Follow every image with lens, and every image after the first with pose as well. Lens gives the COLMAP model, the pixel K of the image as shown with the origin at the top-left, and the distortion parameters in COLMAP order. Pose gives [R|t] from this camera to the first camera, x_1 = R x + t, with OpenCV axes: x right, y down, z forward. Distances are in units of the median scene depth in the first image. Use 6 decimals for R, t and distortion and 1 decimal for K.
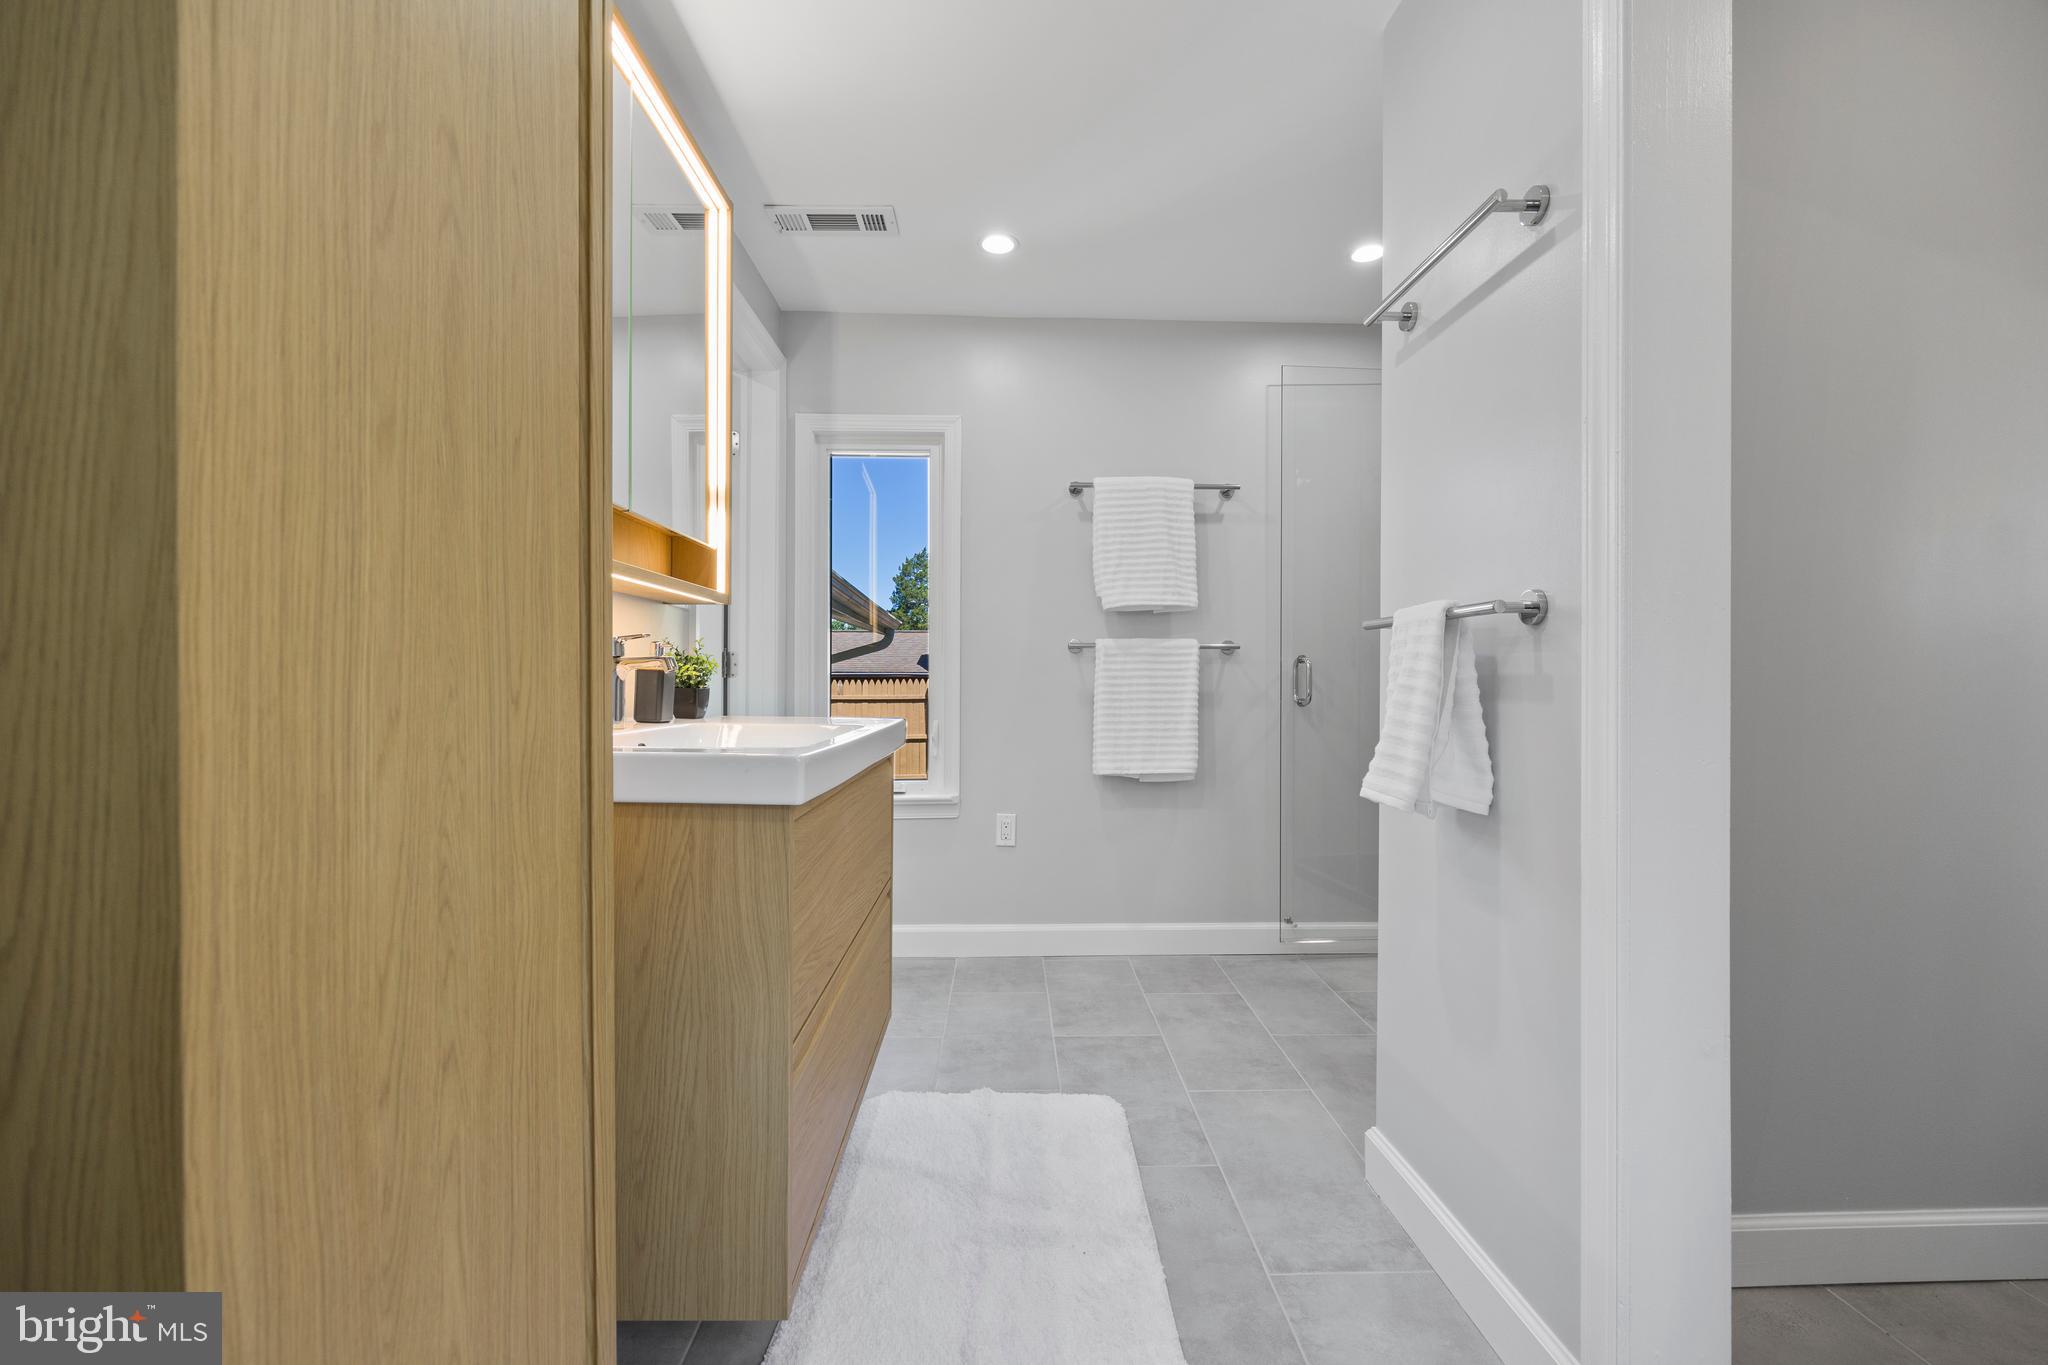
lens RADIAL K [[821.0, 0, 1013.8], [0, 821.0, 676.6], [0, 0, 1]] dist [-0.002510, 0.000173]
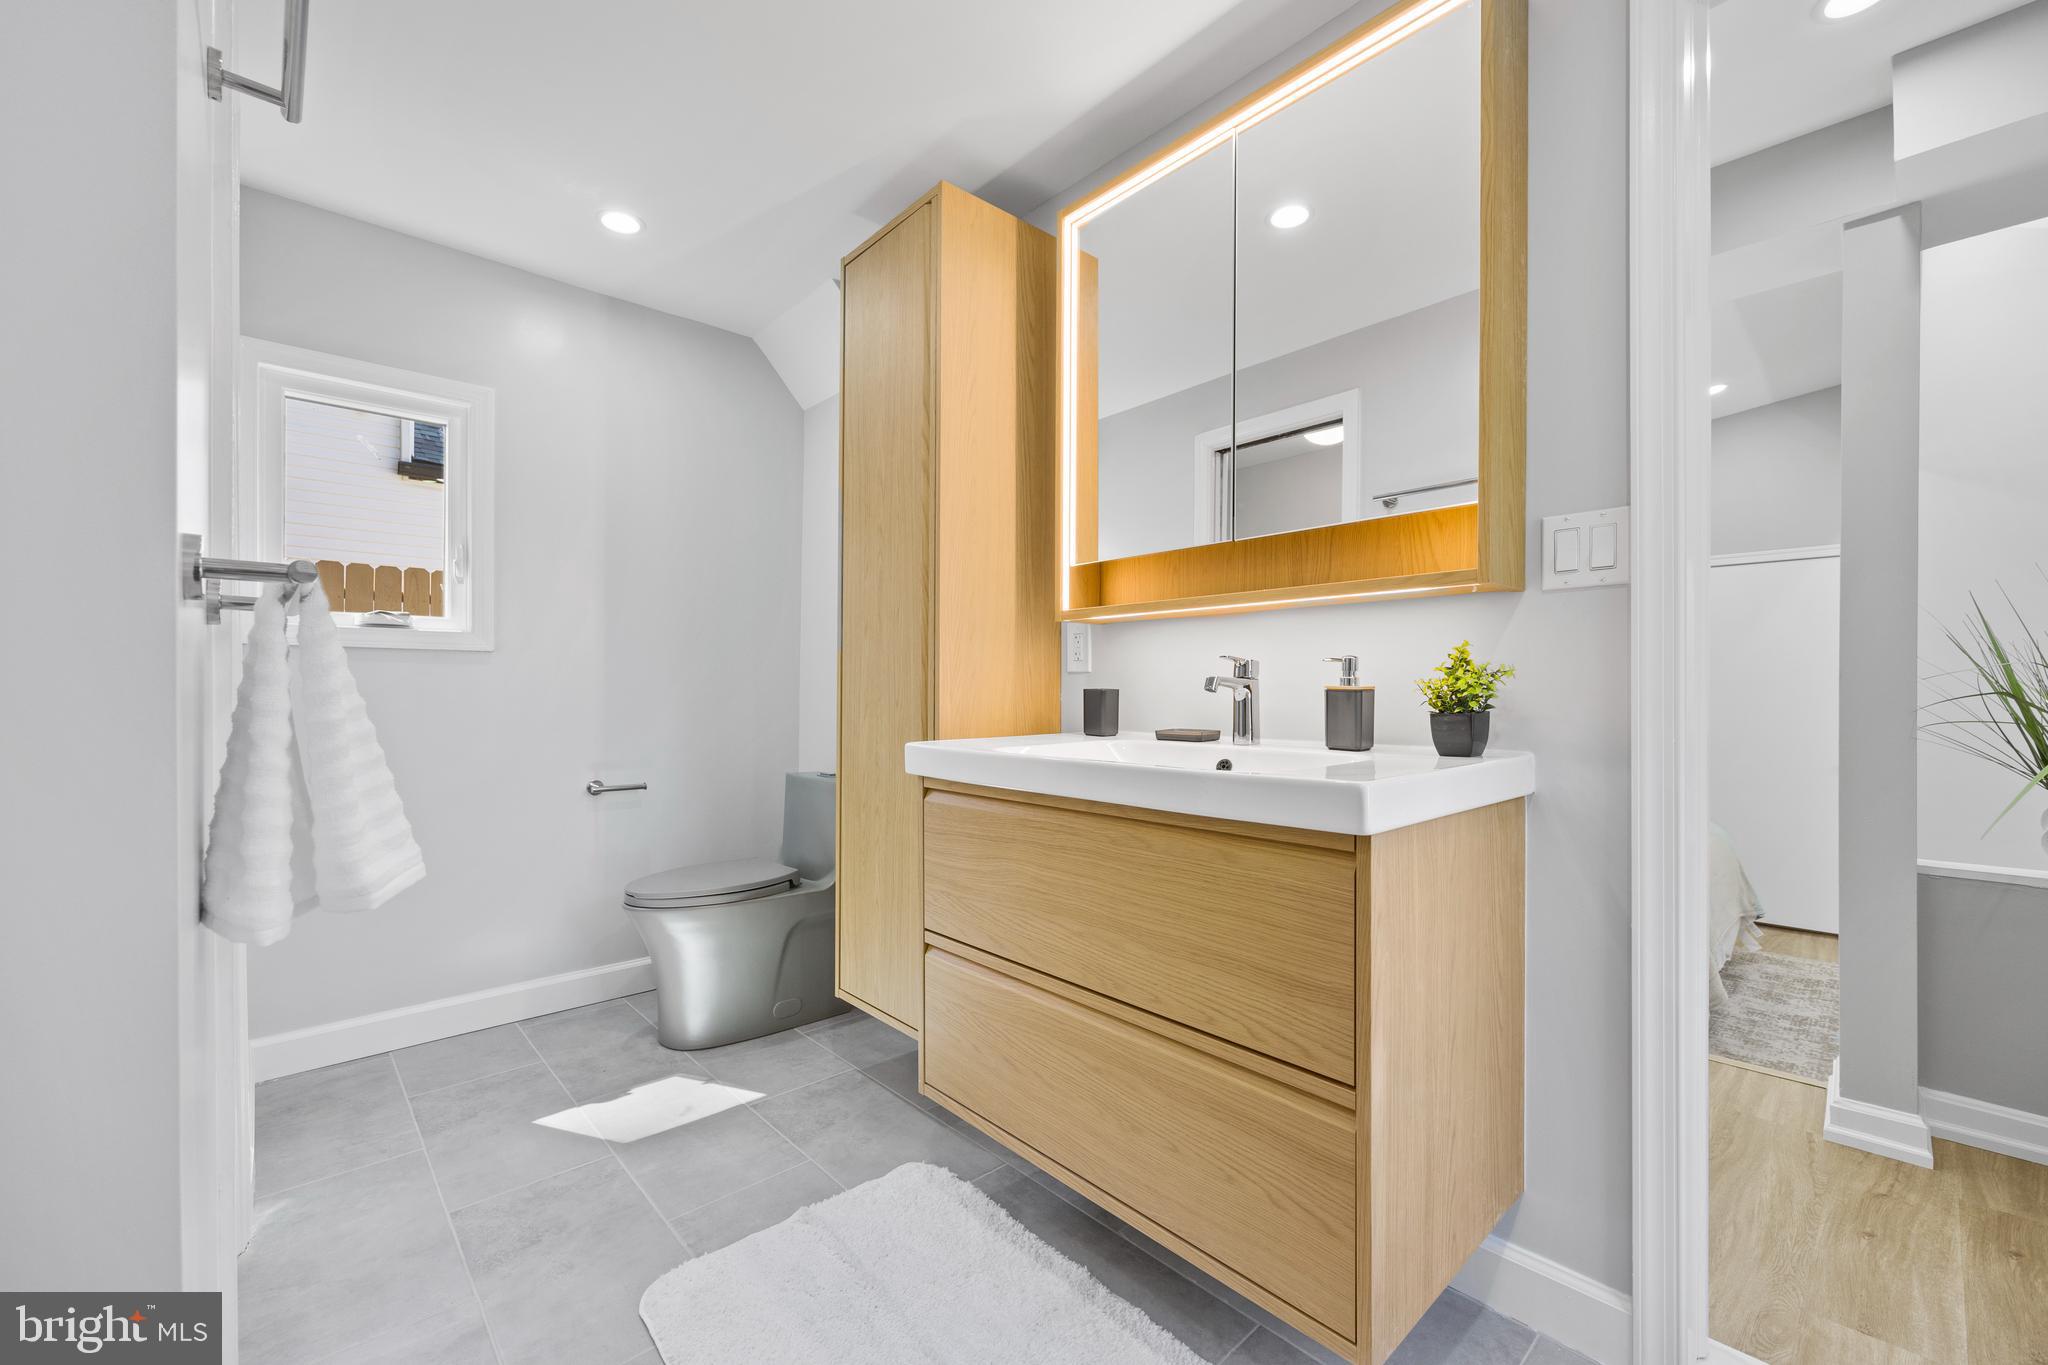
lens RADIAL K [[821.0, 0, 1026.3], [0, 821.0, 691.3], [0, 0, 1]] dist [-0.002510, 0.000173]
pose [[-0.744196, -0.002113, -0.667958, 0.442799], [-0.000727, 0.999997, -0.002353, -0.002964], [0.667961, -0.001266, -0.744195, 1.596004]]
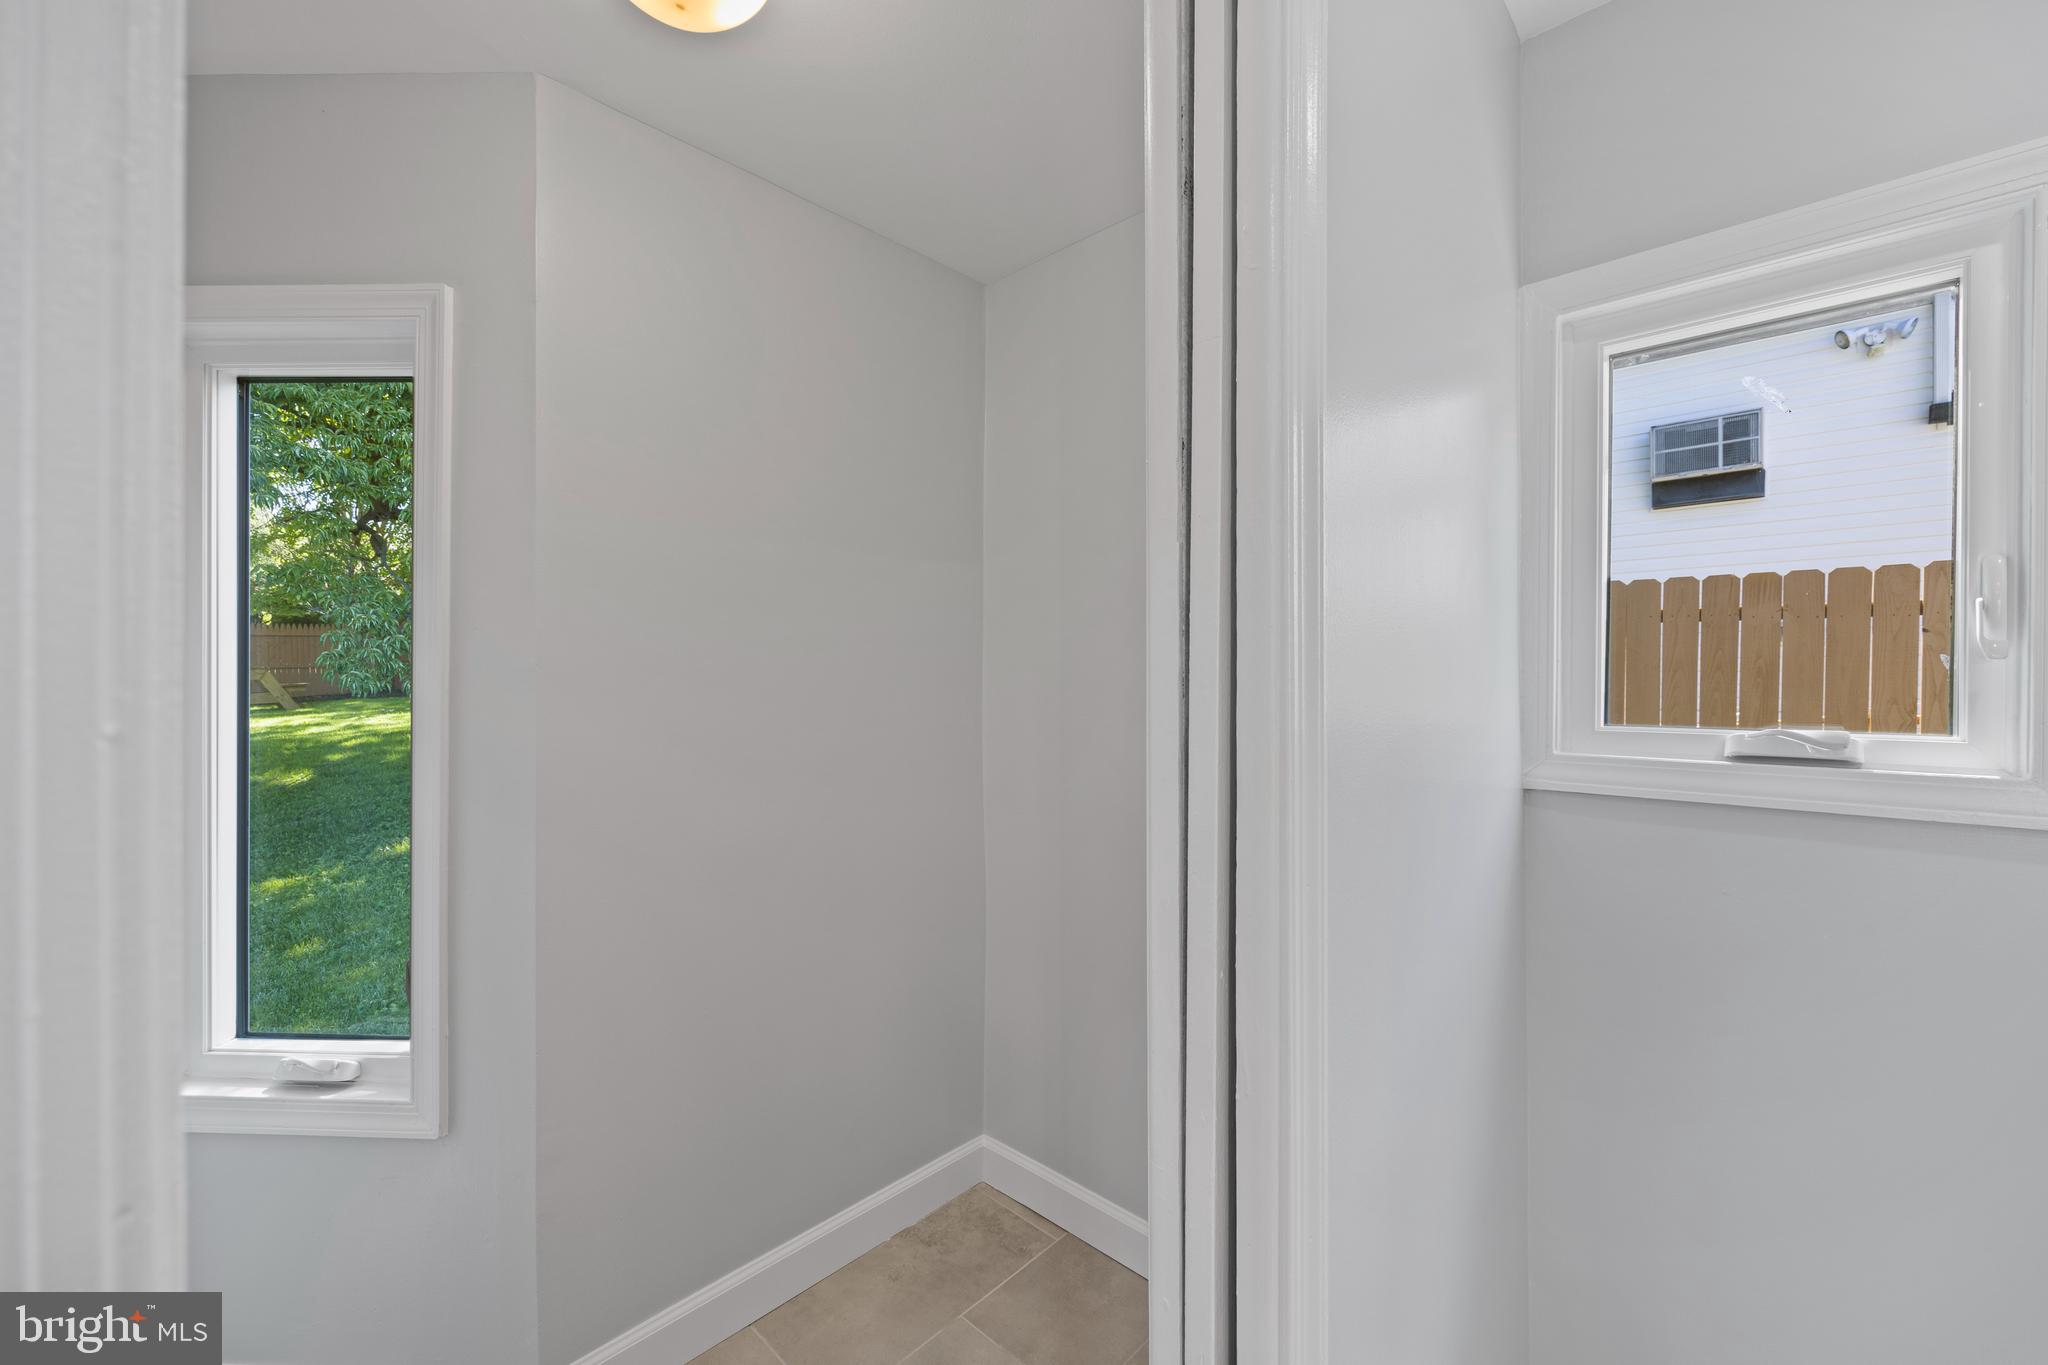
lens RADIAL K [[821.0, 0, 1034.1], [0, 821.0, 681.6], [0, 0, 1]] dist [-0.002510, 0.000173]
pose [[-0.722335, -0.012291, 0.691434, 0.295798], [-0.009780, 0.999924, 0.007557, -0.194916], [-0.691475, -0.001303, -0.722400, 0.634742]]
